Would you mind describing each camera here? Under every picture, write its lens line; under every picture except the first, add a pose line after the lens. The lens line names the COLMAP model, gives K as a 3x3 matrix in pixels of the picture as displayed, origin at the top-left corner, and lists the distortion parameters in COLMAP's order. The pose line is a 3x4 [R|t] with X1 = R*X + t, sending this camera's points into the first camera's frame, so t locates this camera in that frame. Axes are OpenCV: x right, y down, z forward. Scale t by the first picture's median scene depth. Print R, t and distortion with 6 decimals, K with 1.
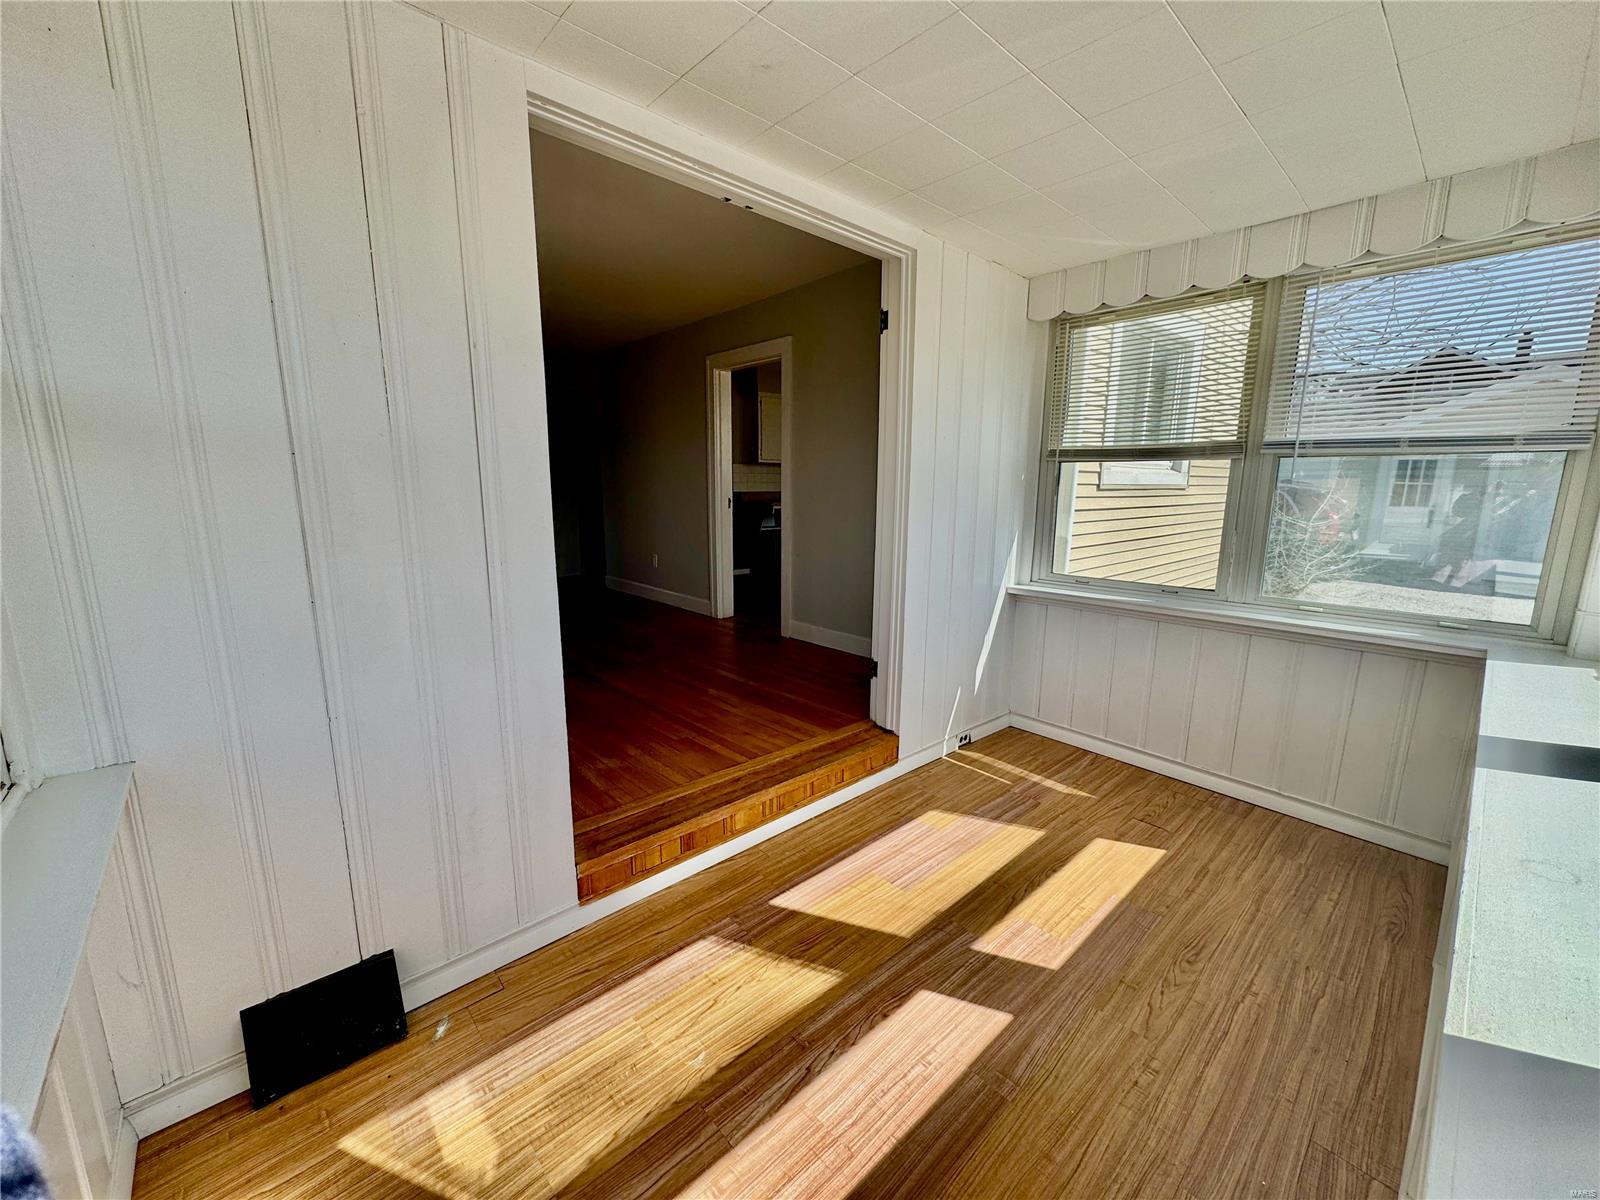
lens RADIAL K [[637.1, 0, 800.4], [0, 637.1, 600.7], [0, 0, 1]] dist [-0.000001, 0.000073]
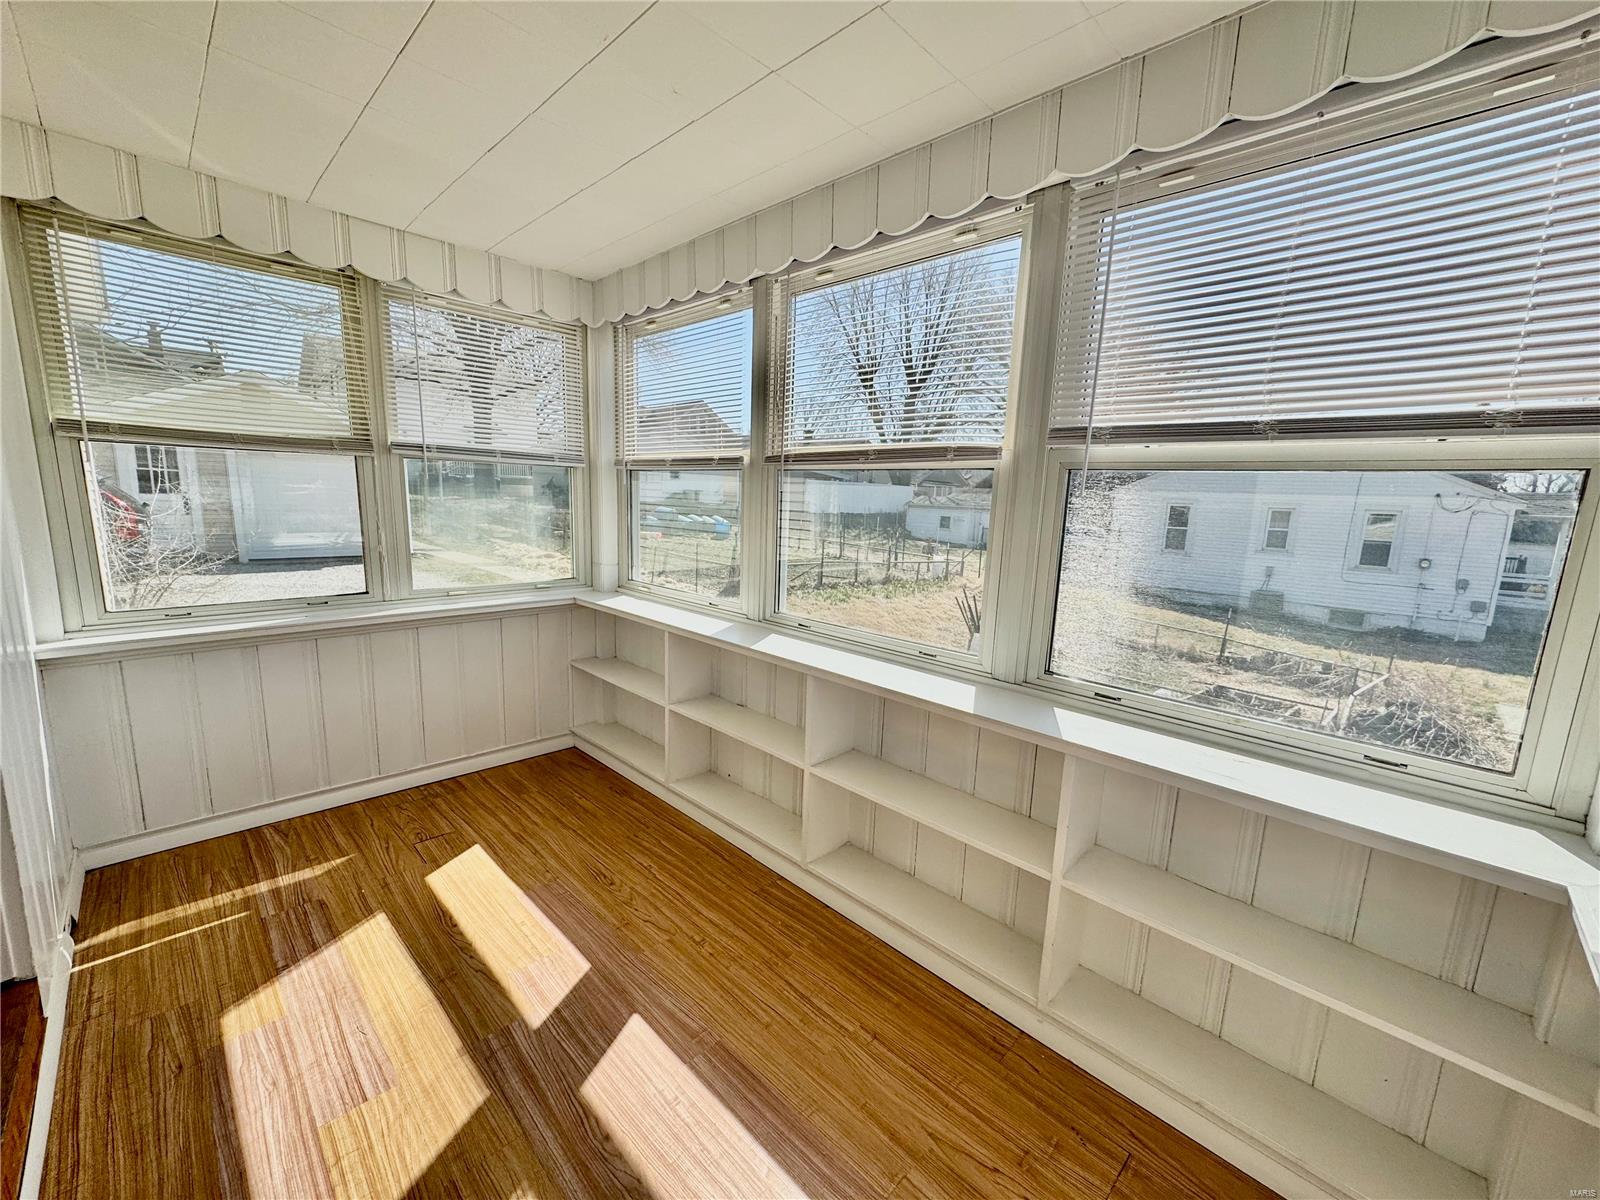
lens RADIAL K [[639.2, 0, 796.6], [0, 639.2, 601.2], [0, 0, 1]] dist [0.000240, 0.000185]
pose [[-0.052449, -0.171876, 0.983721, -0.366241], [0.149305, 0.972655, 0.177903, -0.086103], [-0.987399, 0.156205, -0.025352, 0.426165]]
